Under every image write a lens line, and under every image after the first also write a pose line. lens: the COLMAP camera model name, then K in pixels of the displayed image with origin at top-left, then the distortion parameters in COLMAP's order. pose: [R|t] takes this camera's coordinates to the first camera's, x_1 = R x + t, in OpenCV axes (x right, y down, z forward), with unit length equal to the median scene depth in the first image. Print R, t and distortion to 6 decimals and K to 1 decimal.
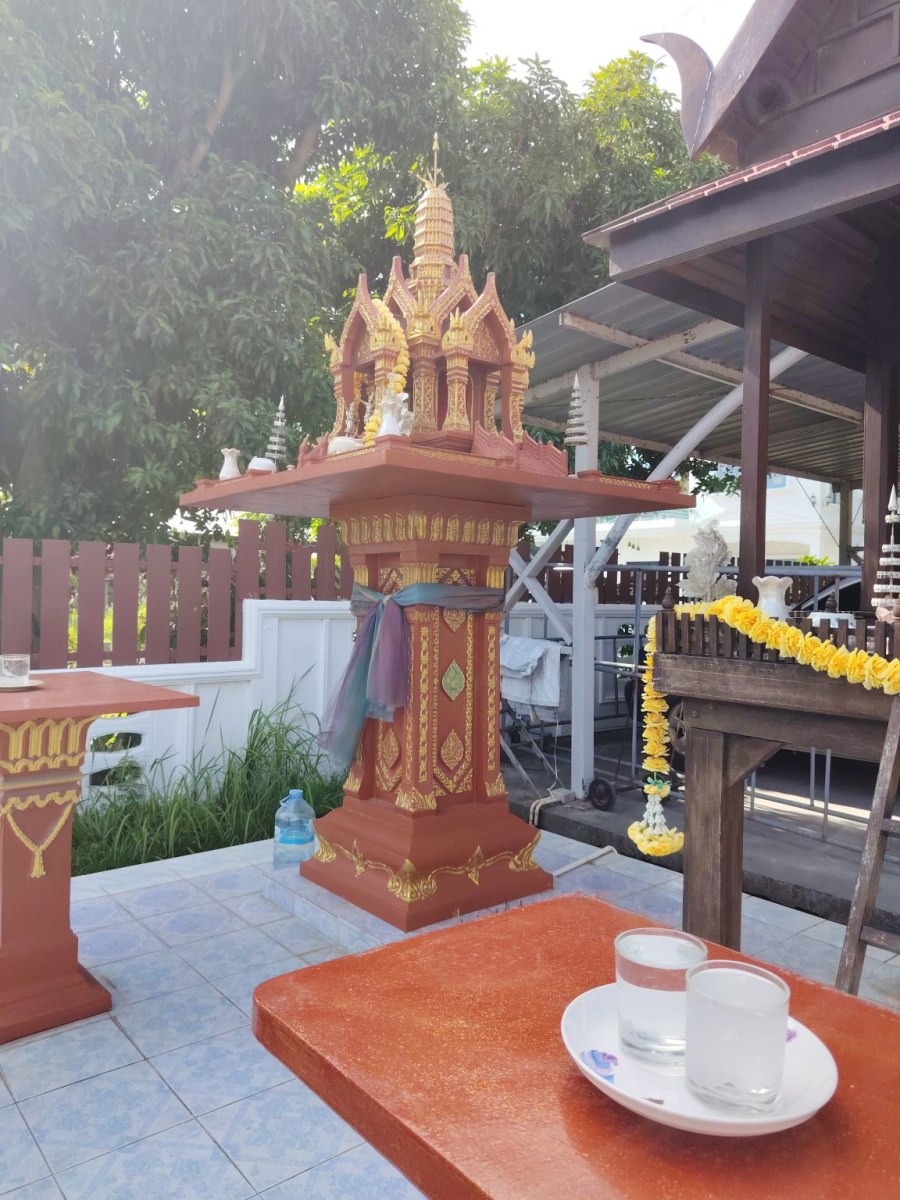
lens RADIAL K [[853.7, 0, 444.1], [0, 853.7, 607.3], [0, 0, 1]] dist [0.077769, -0.120463]
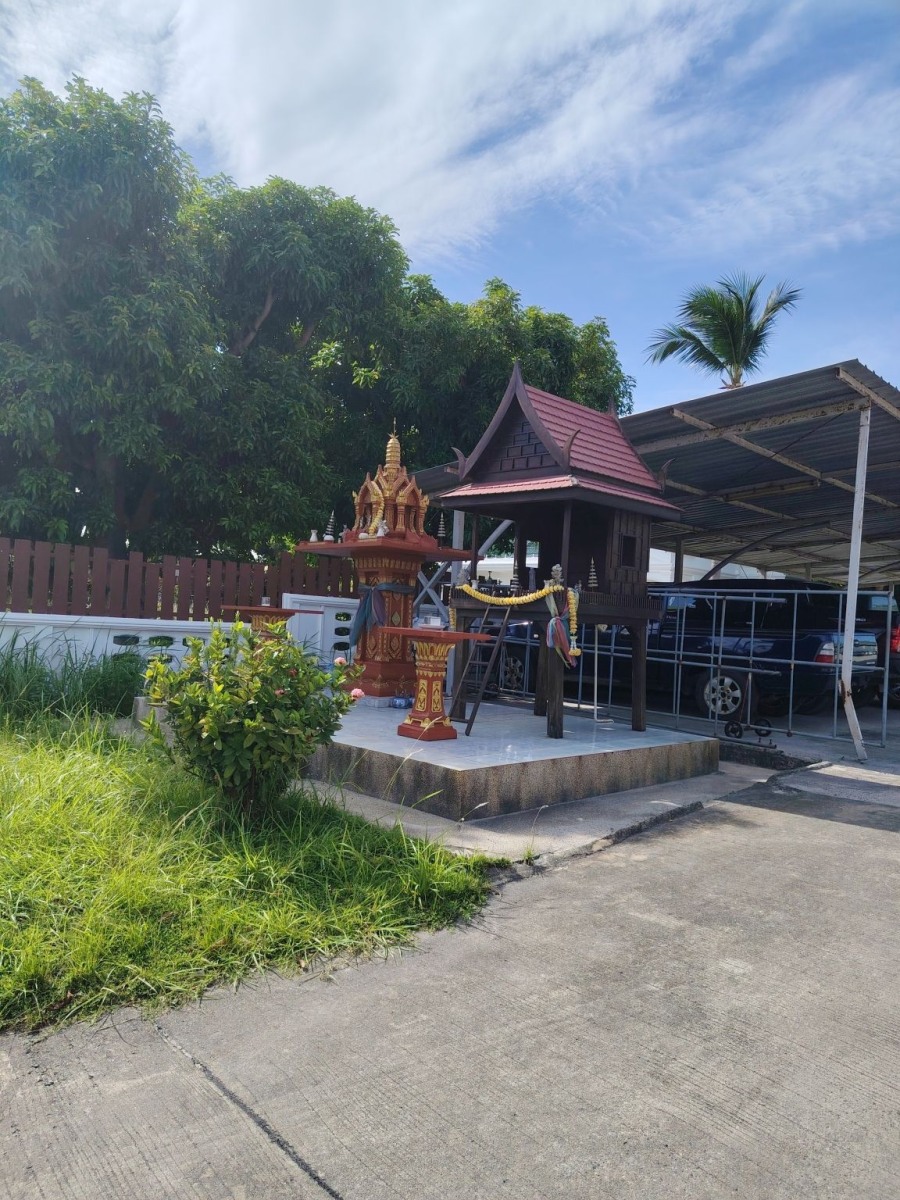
lens RADIAL K [[853.7, 0, 444.1], [0, 853.7, 607.3], [0, 0, 1]] dist [0.077769, -0.120463]
pose [[0.995084, 0.032661, 0.093494, -0.094915], [-0.030106, 0.999137, -0.028603, 0.125561], [-0.094348, 0.025648, 0.995209, -1.793925]]
